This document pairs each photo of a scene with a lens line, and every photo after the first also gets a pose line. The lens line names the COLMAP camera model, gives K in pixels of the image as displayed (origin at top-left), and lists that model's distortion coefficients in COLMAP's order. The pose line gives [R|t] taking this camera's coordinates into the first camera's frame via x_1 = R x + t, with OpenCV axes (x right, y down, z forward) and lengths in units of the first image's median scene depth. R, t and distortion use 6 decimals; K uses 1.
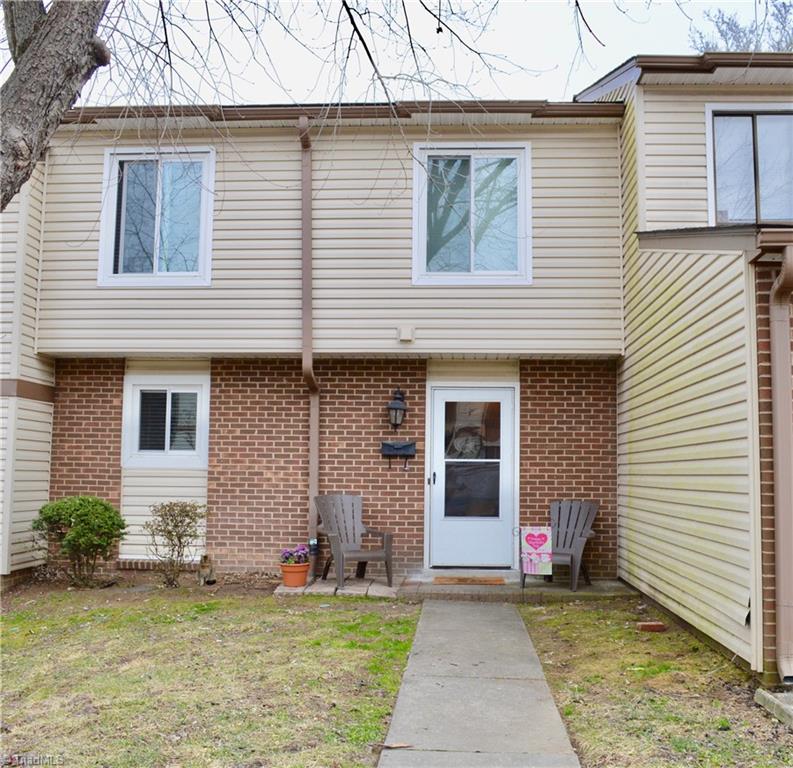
lens RADIAL K [[940.9, 0, 397.2], [0, 940.9, 382.3], [0, 0, 1]] dist [-0.063312, 0.000000]
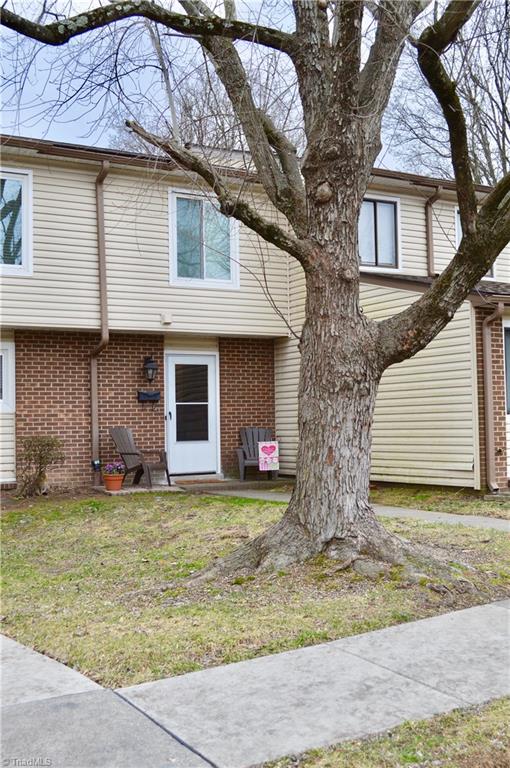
lens RADIAL K [[900.8, 0, 255.0], [0, 900.8, 384.7], [0, 0, 1]] dist [-0.012291, 0.000000]
pose [[0.831656, -0.002182, 0.555286, -0.636180], [-0.026313, 0.998714, 0.043333, -0.012028], [-0.554667, -0.050650, 0.830529, -0.252178]]
